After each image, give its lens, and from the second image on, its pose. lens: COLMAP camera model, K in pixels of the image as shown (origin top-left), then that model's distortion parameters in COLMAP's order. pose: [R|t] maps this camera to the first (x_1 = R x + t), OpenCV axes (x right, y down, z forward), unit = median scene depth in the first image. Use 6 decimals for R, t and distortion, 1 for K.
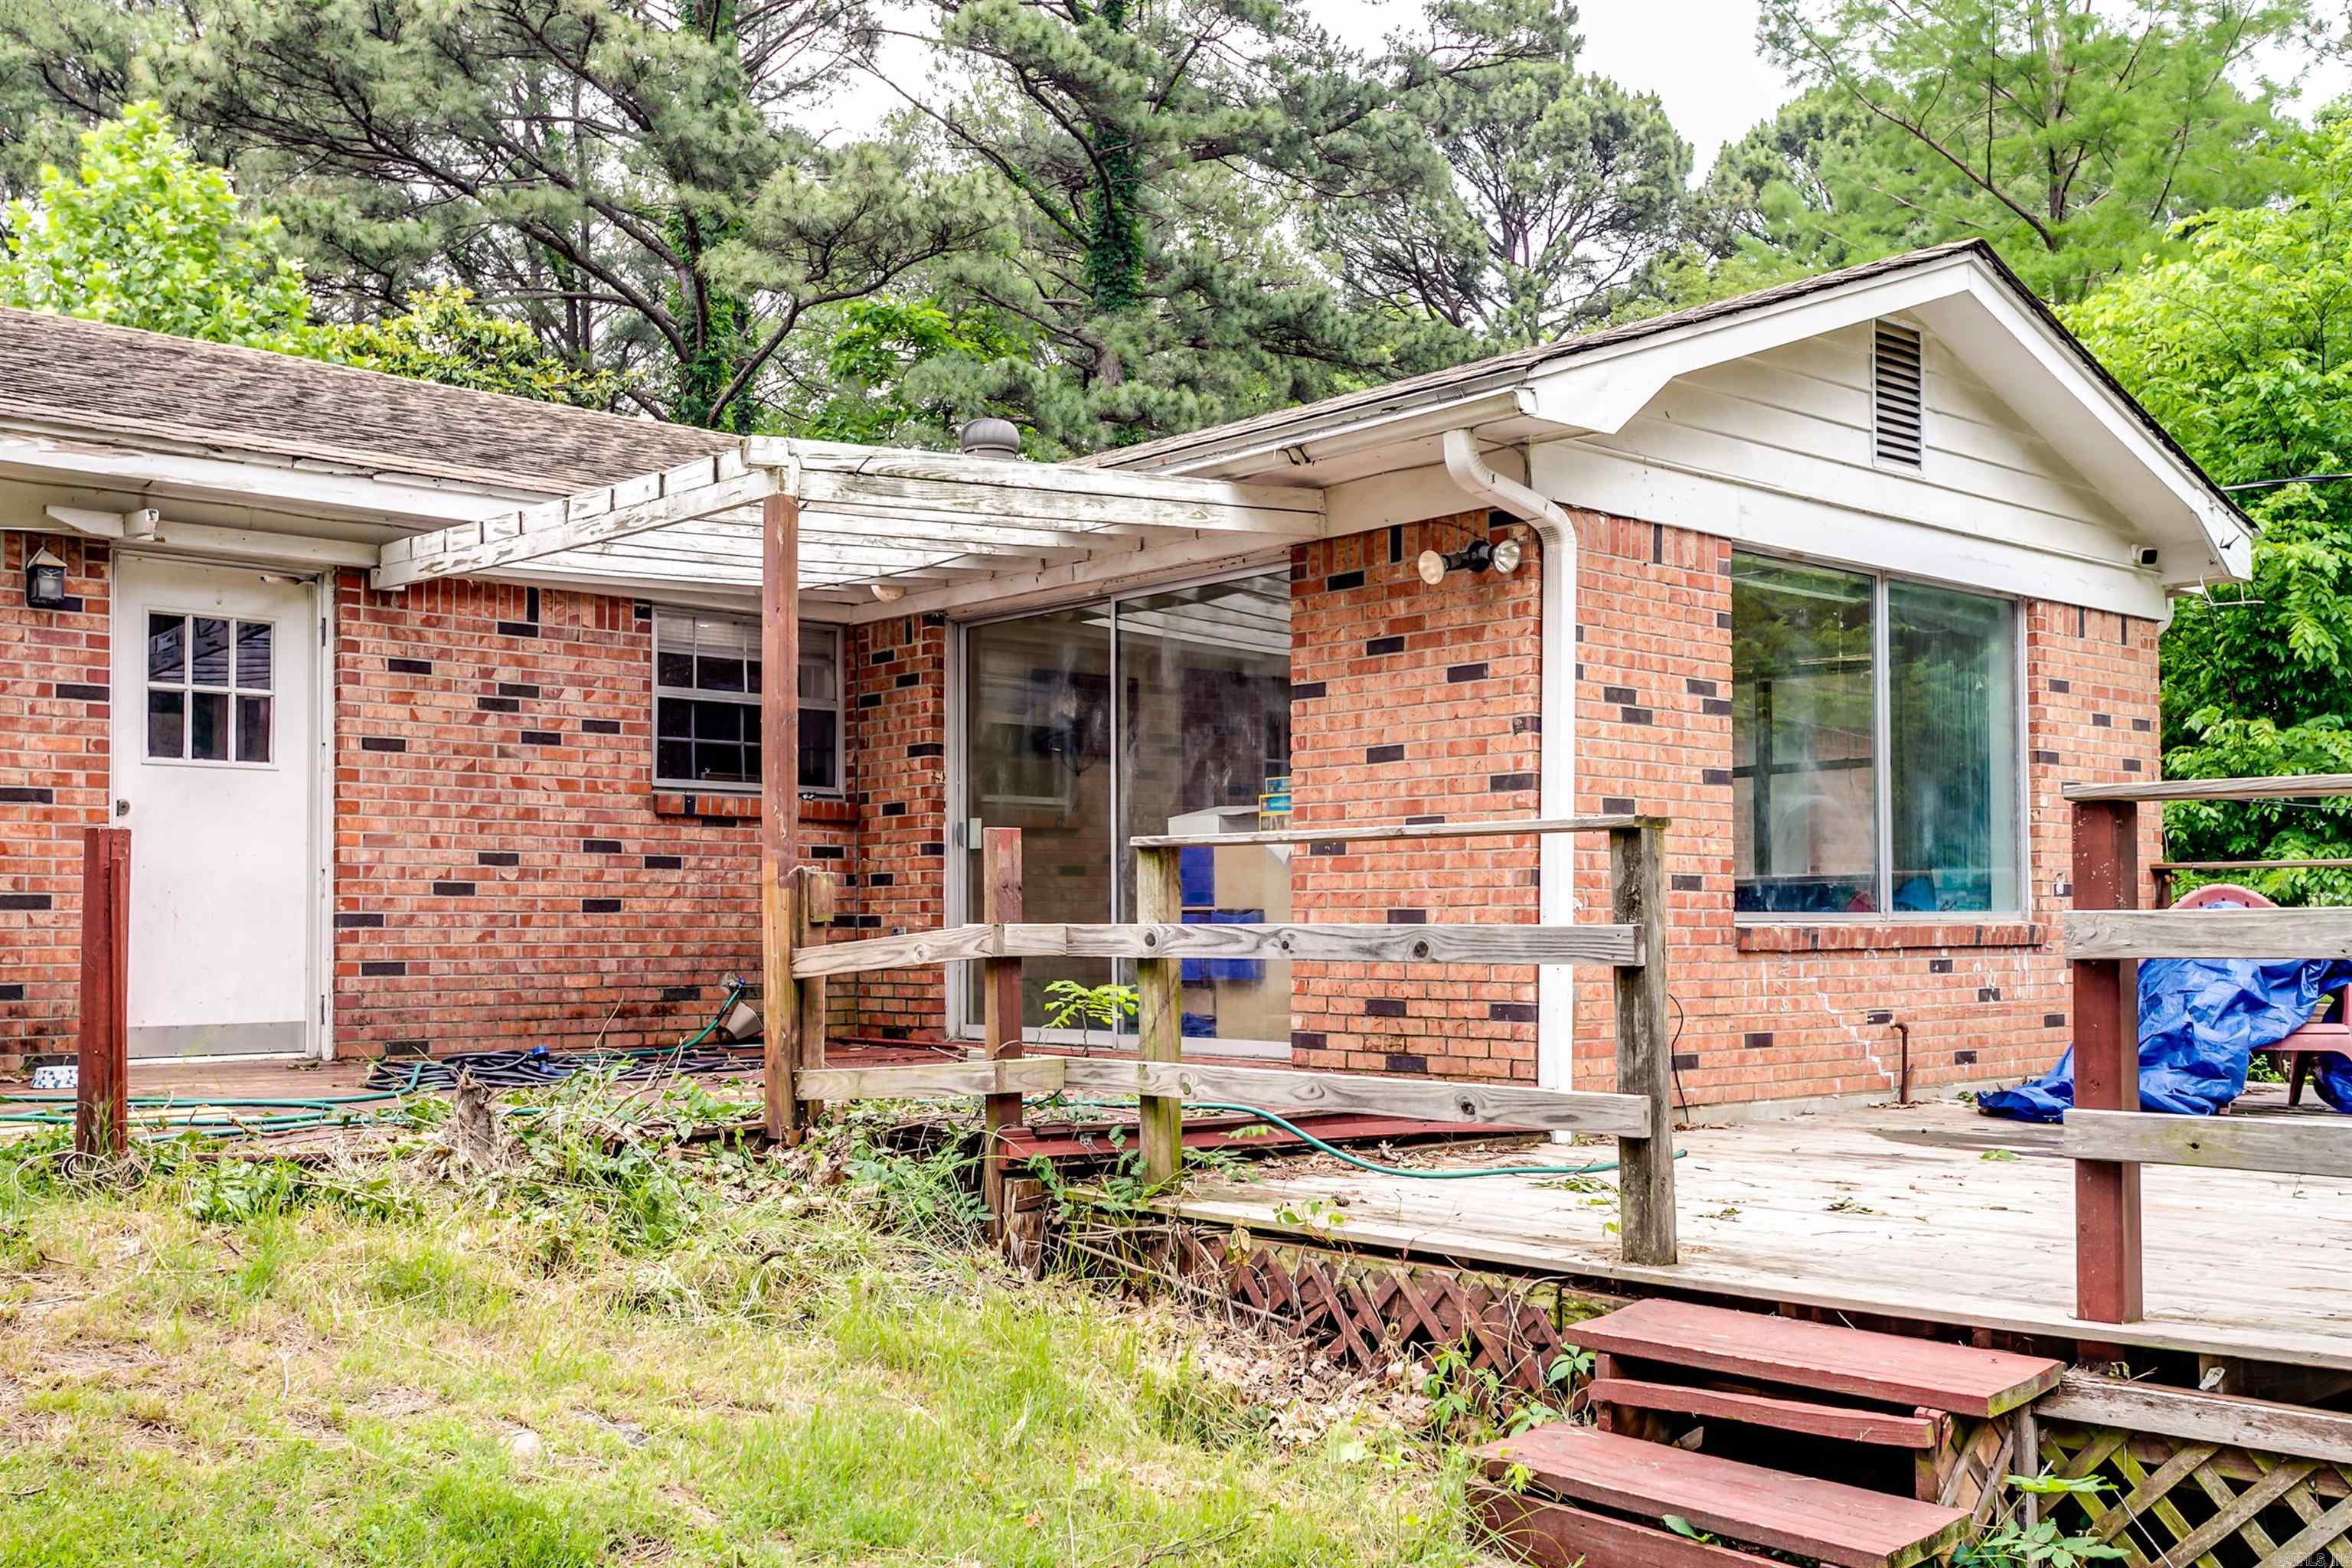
lens RADIAL K [[2231.5, 0, 1176.3], [0, 2231.5, 862.5], [0, 0, 1]] dist [0.056574, -0.156493]
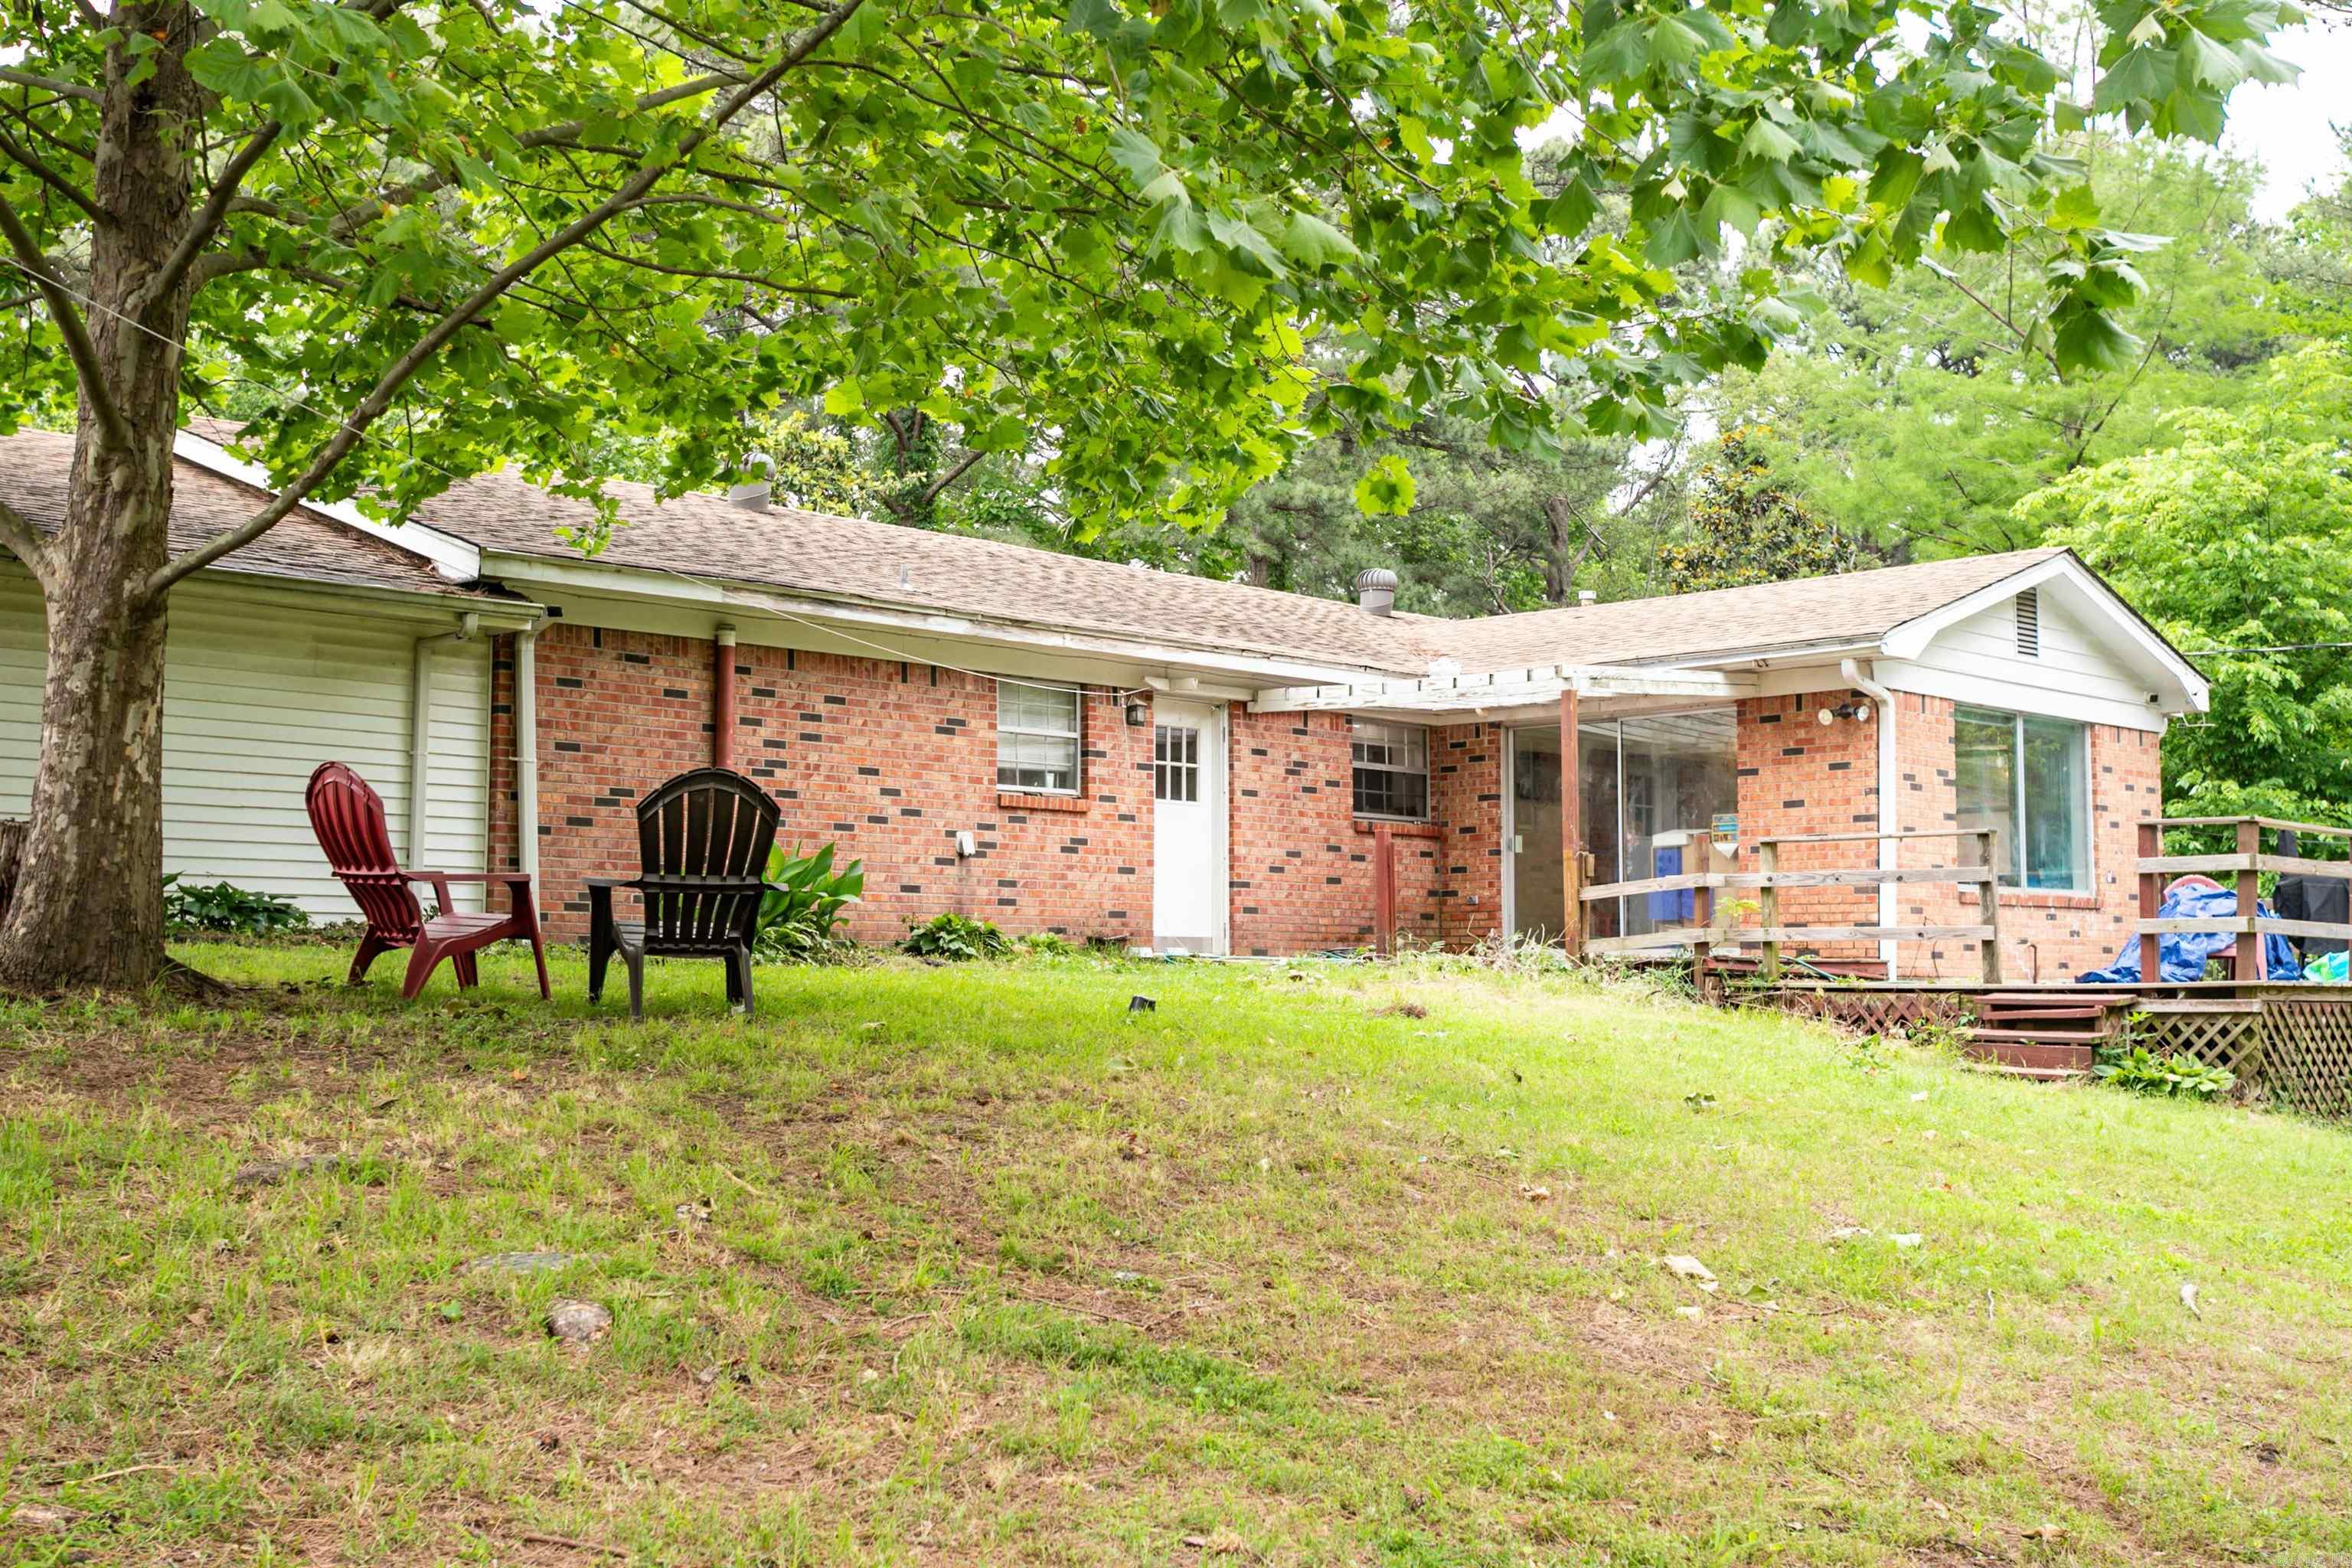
lens RADIAL K [[2572.7, 0, 1176.0], [0, 2572.7, 784.0], [0, 0, 1]] dist [0.010707, 0.002852]
pose [[0.998759, 0.010386, 0.048702, -0.528092], [-0.008007, 0.998778, -0.048777, 0.047566], [-0.049149, 0.048327, 0.997622, -1.197091]]
